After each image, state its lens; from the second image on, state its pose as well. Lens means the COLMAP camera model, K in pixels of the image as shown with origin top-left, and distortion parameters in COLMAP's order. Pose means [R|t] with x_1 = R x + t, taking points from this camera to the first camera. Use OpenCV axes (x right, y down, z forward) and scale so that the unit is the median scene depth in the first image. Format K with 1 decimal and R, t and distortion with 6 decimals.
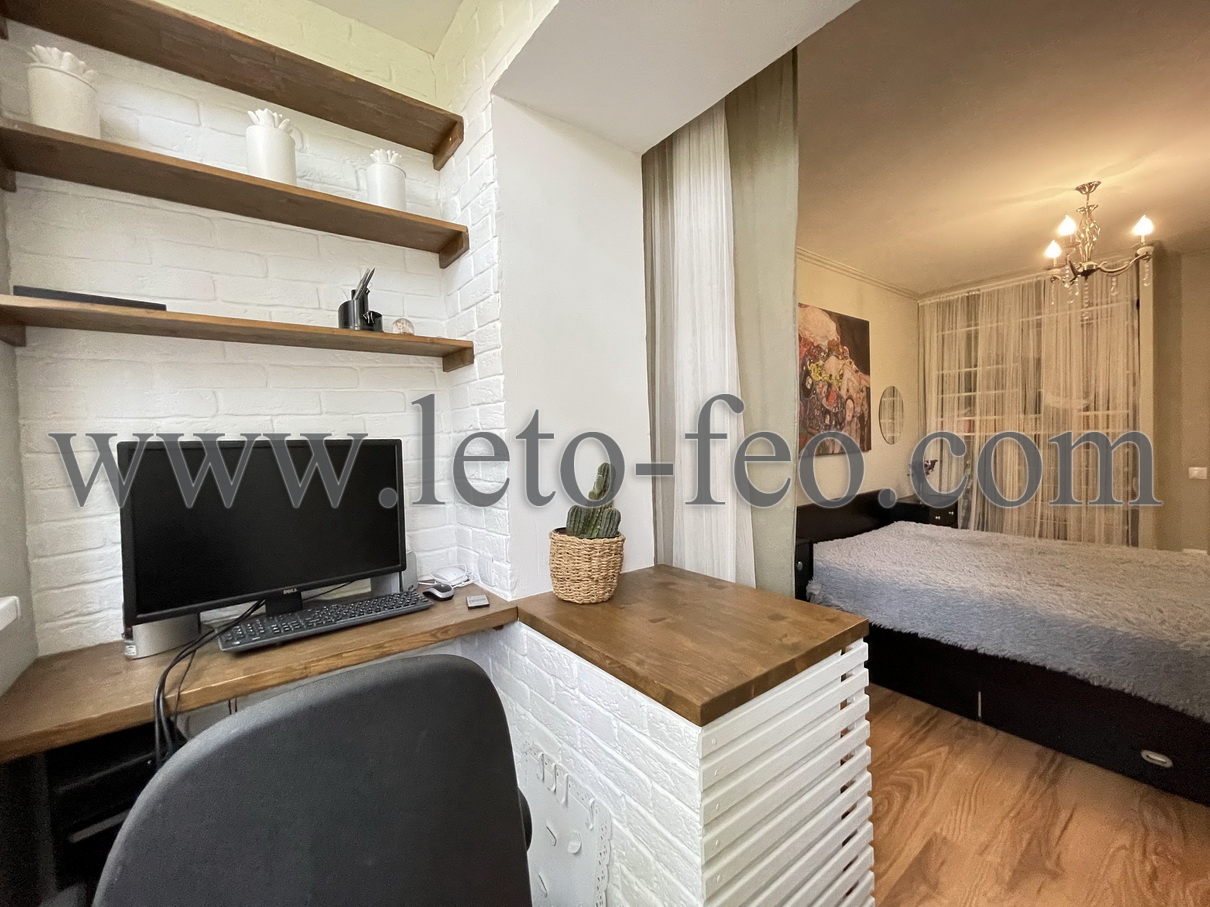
lens RADIAL K [[488.7, 0, 608.2], [0, 488.7, 453.6], [0, 0, 1]] dist [-0.003636, 0.000755]
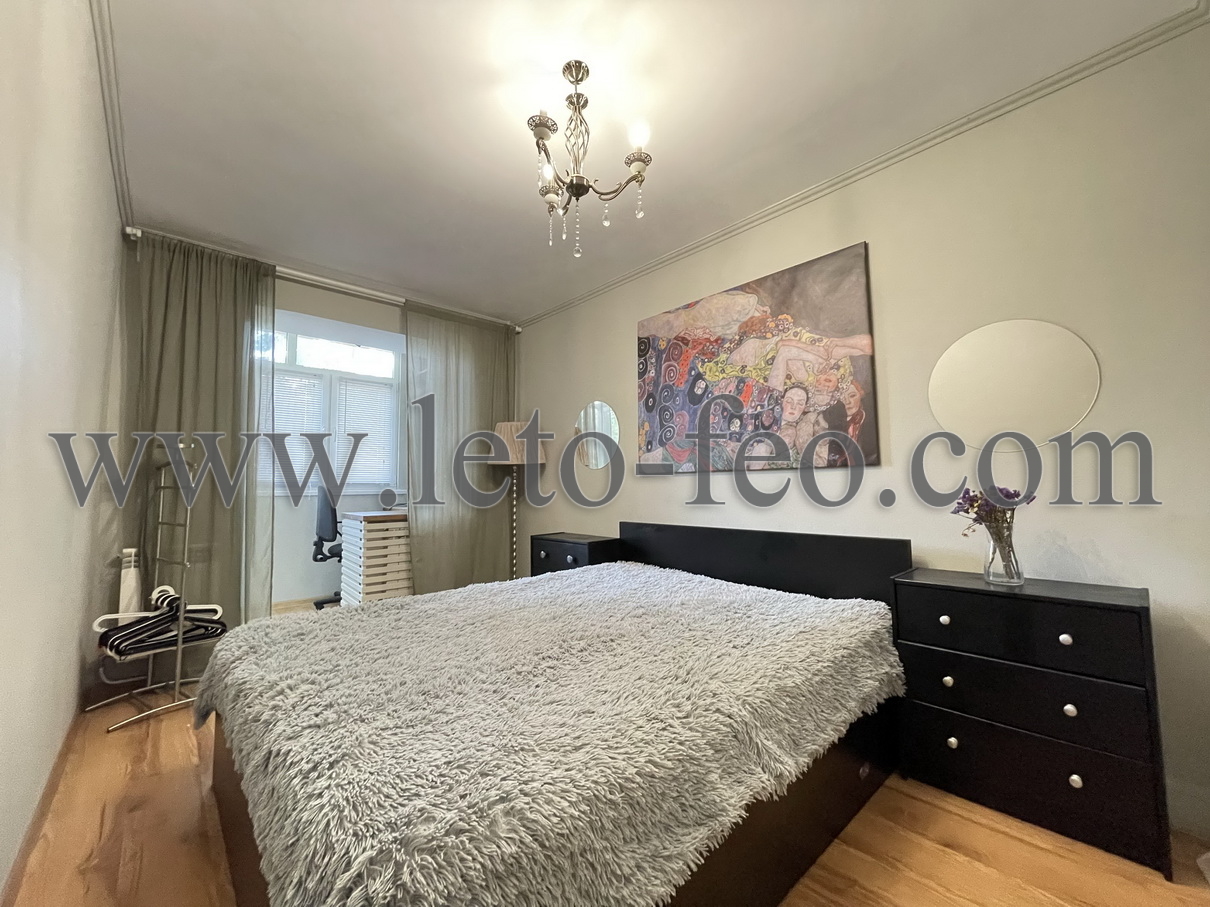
lens RADIAL K [[488.7, 0, 598.8], [0, 488.7, 454.7], [0, 0, 1]] dist [-0.003636, 0.000755]
pose [[0.062185, -0.038668, -0.997315, 1.175450], [-0.031846, 0.998664, -0.040706, 0.014732], [0.997556, 0.034291, 0.060871, 0.719973]]
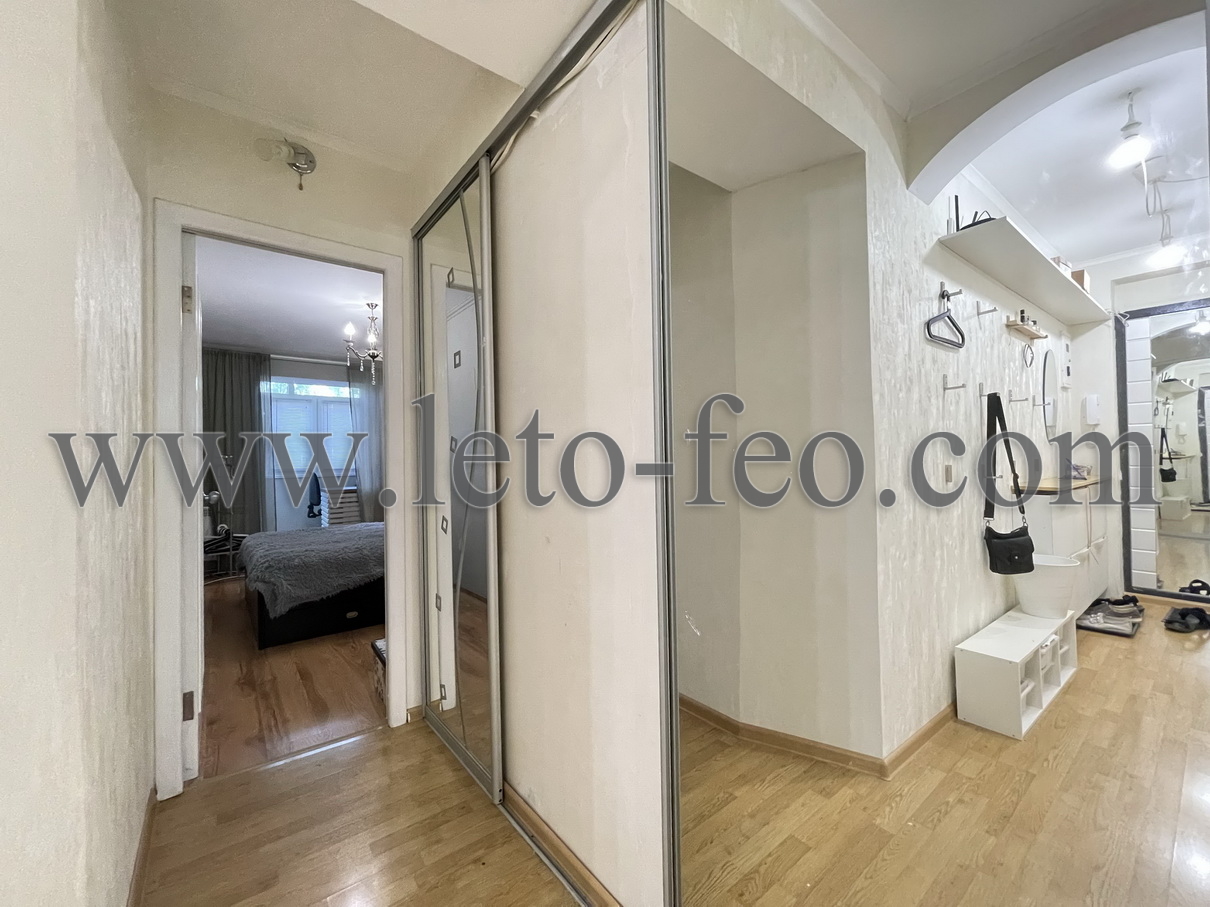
lens RADIAL K [[488.7, 0, 597.3], [0, 488.7, 453.5], [0, 0, 1]] dist [-0.003636, 0.000755]
pose [[-0.004965, 0.012477, -0.999910, 1.430785], [-0.015151, 0.999806, 0.012551, -0.009076], [0.999873, 0.015212, -0.004775, 0.919095]]
